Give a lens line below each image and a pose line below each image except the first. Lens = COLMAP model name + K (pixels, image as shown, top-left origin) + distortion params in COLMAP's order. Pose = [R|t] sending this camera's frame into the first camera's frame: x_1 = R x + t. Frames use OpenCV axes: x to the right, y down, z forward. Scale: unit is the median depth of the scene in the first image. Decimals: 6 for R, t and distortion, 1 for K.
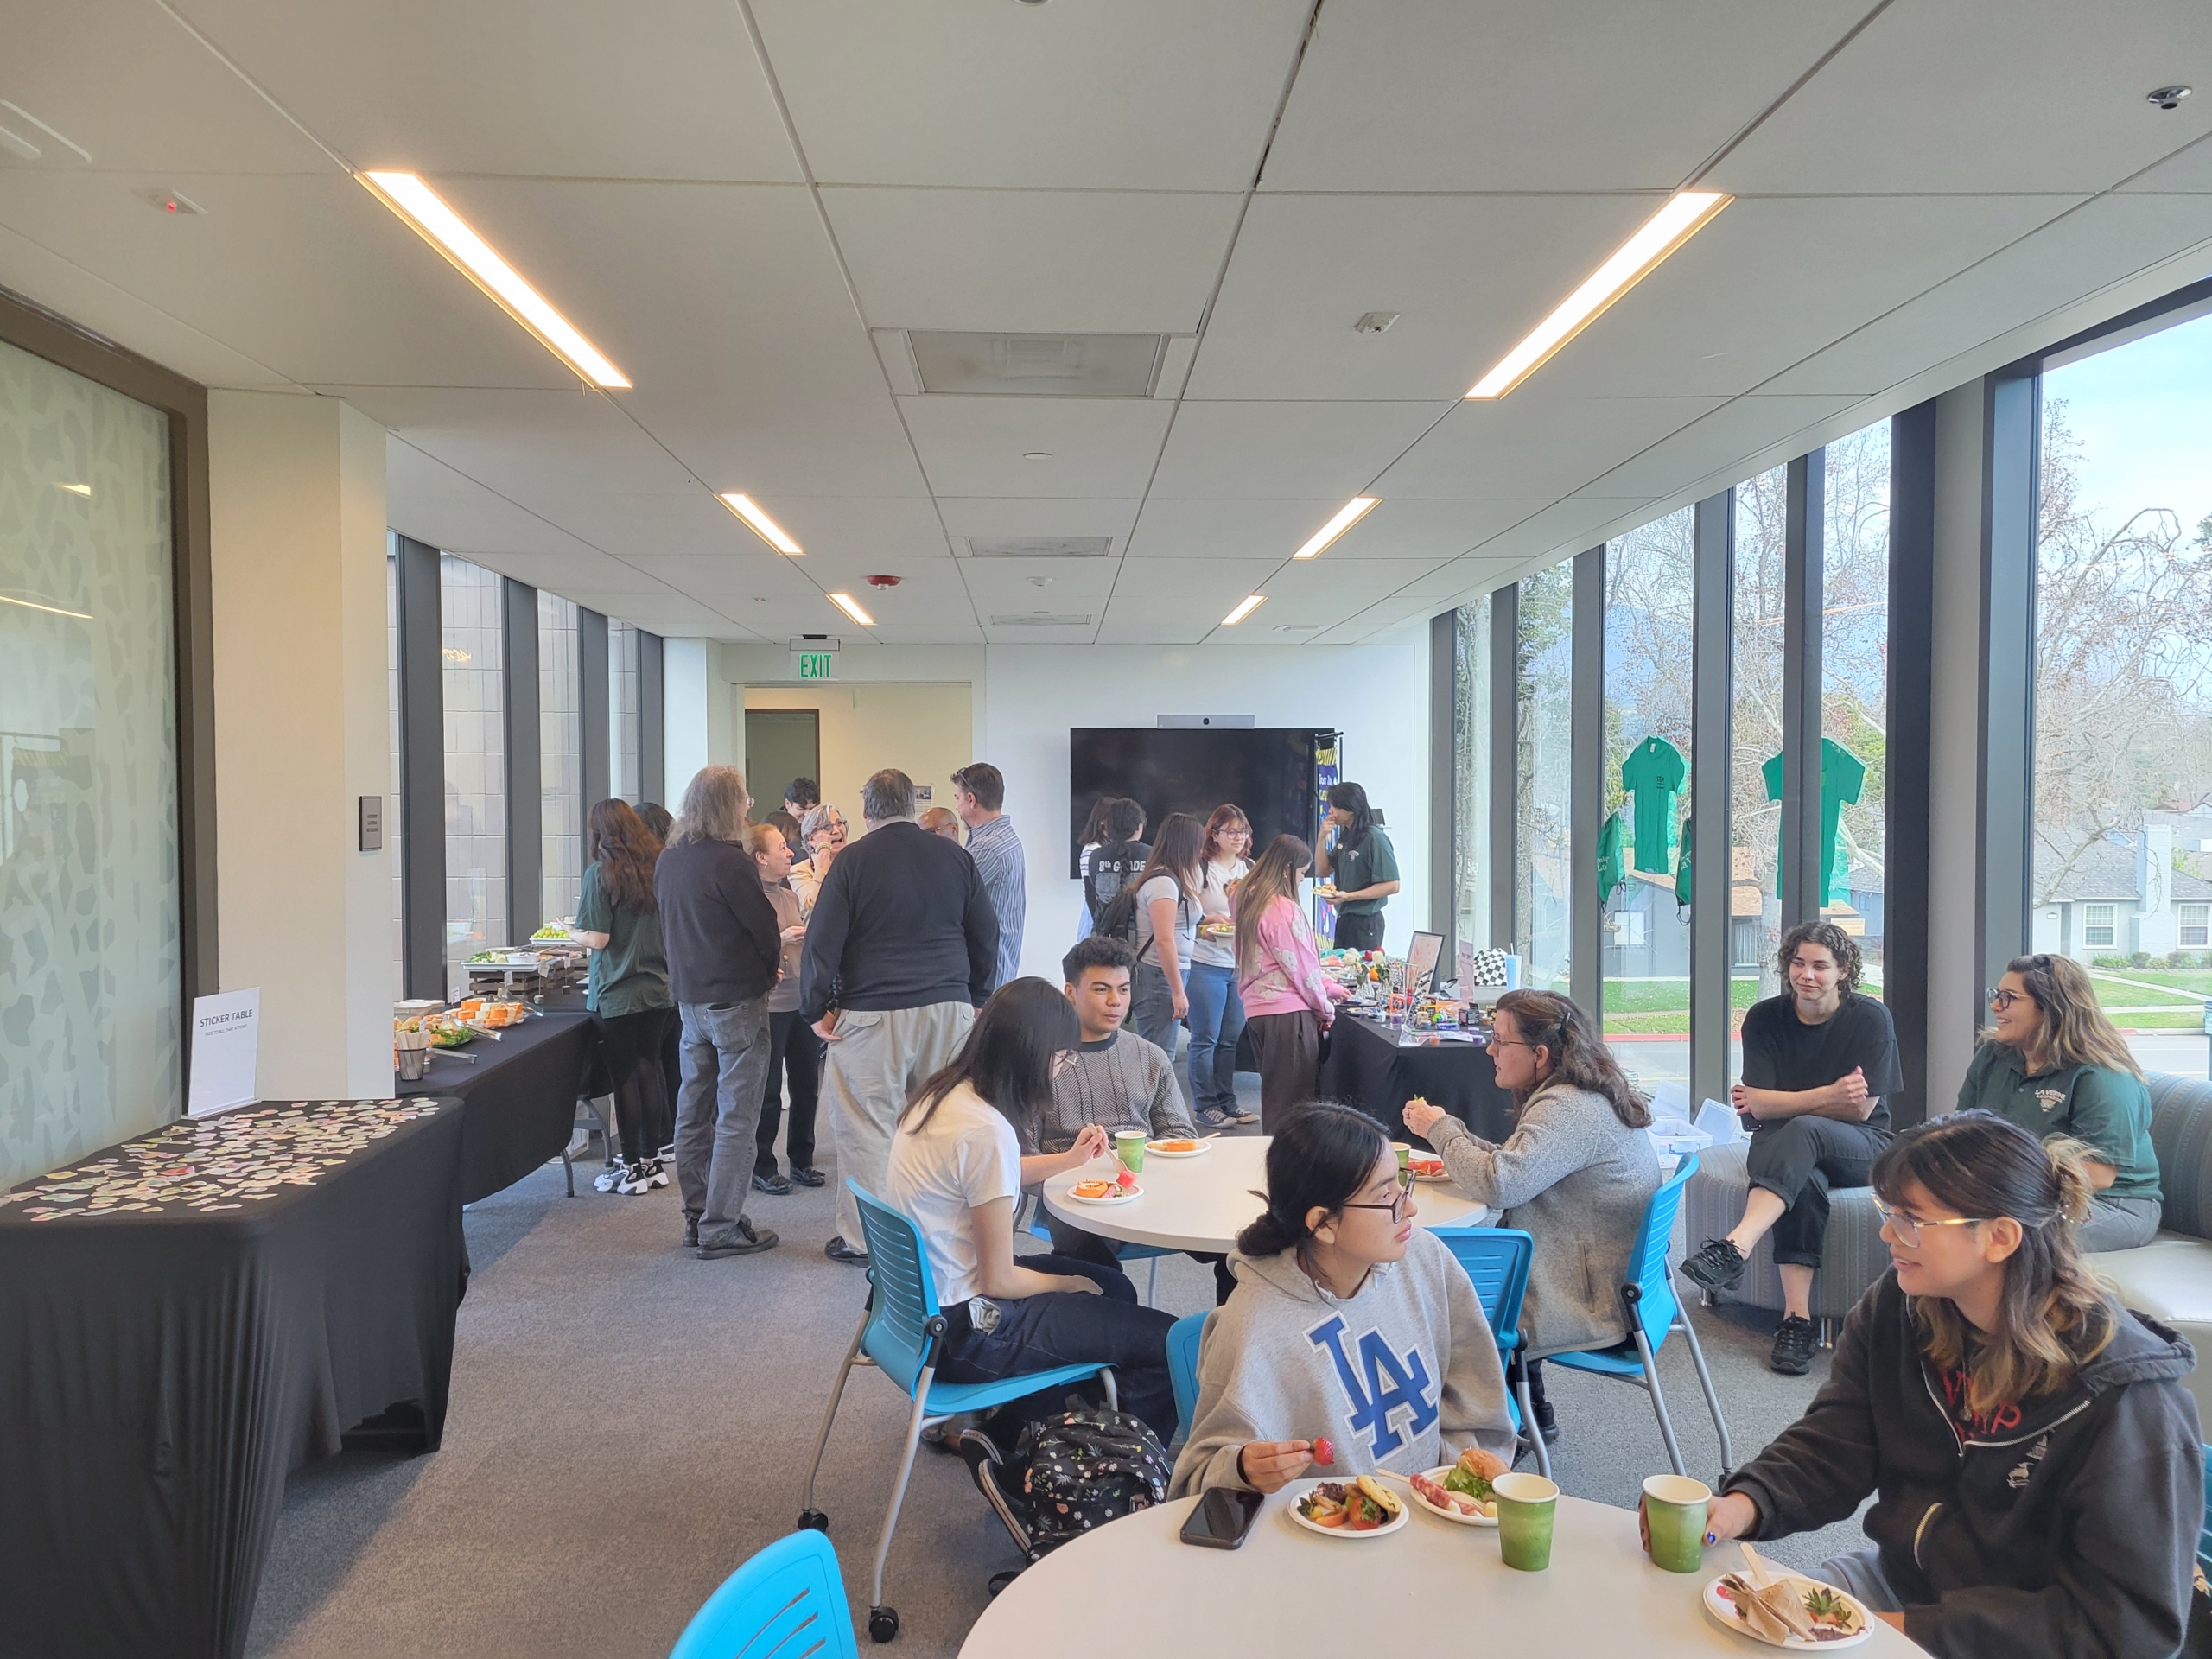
lens RADIAL K [[1656.9, 0, 1114.8], [0, 1656.9, 836.0], [0, 0, 1]] dist [0.008646, -0.006554]
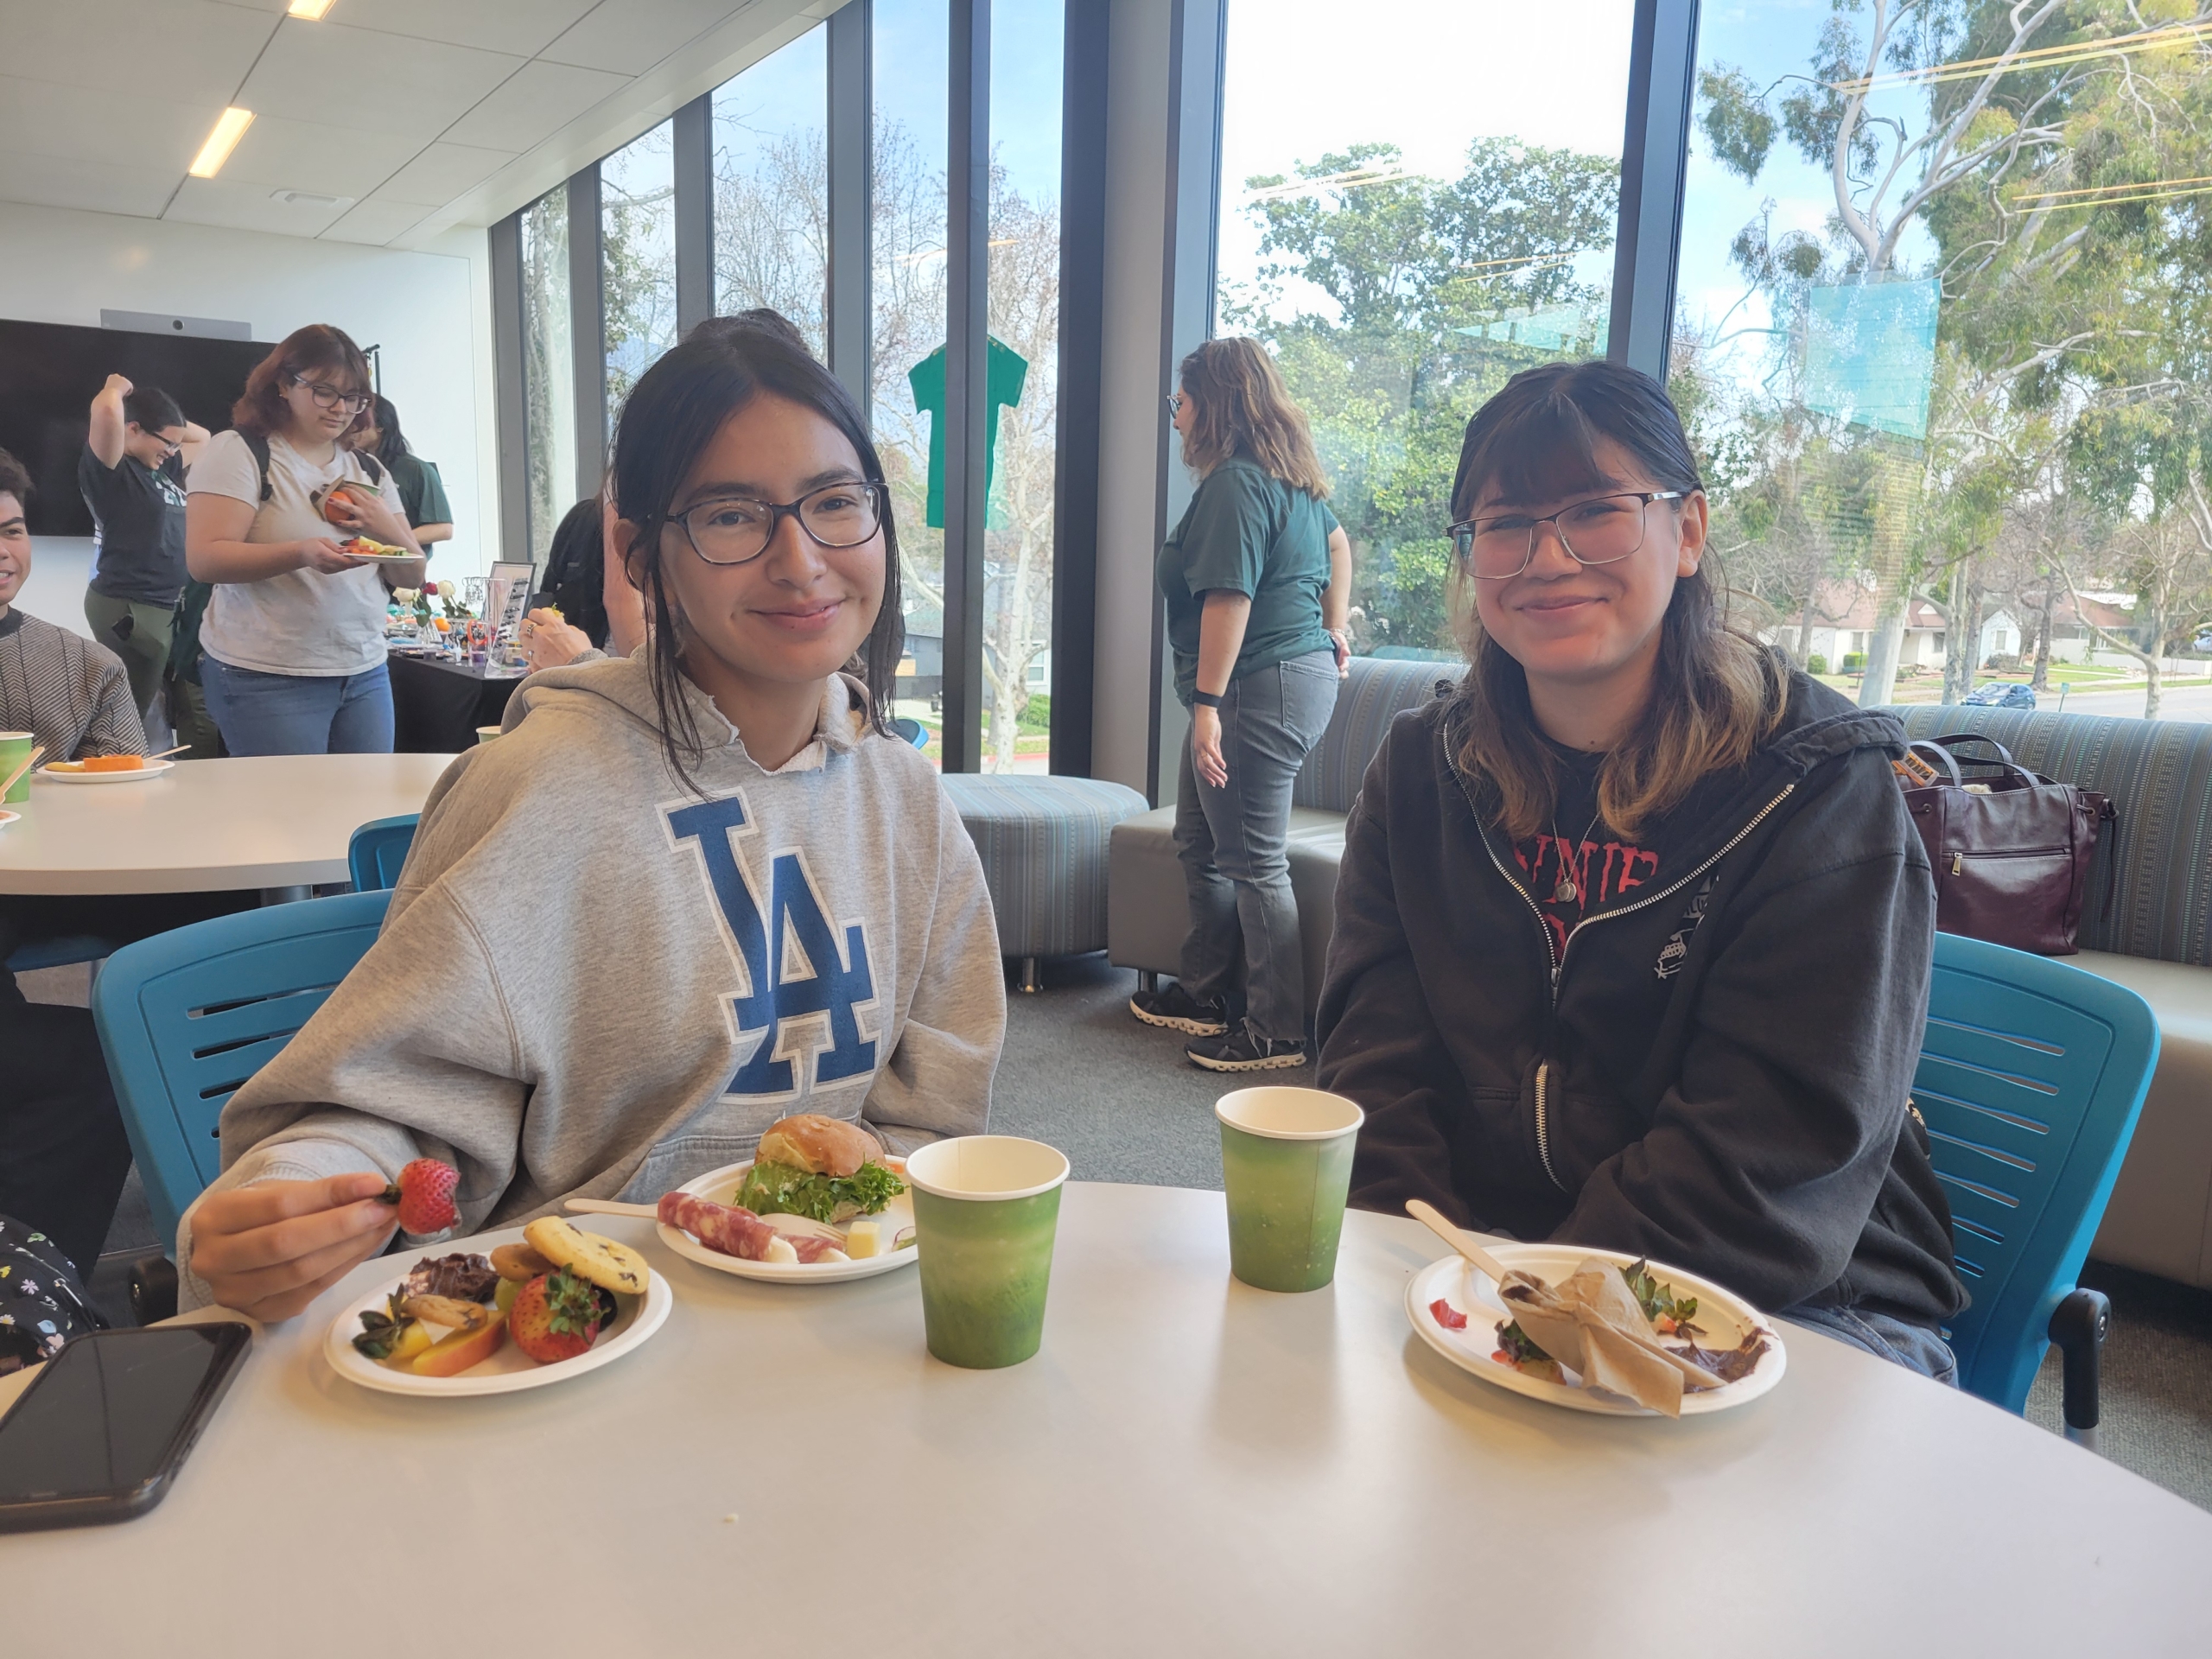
lens RADIAL K [[1656.9, 0, 1114.8], [0, 1656.9, 836.0], [0, 0, 1]] dist [0.008646, -0.006554]
pose [[0.854238, -0.067124, 0.515530, 0.073279], [-0.009213, 0.989520, 0.144105, 0.245322], [-0.519800, -0.127849, 0.844667, 0.628436]]
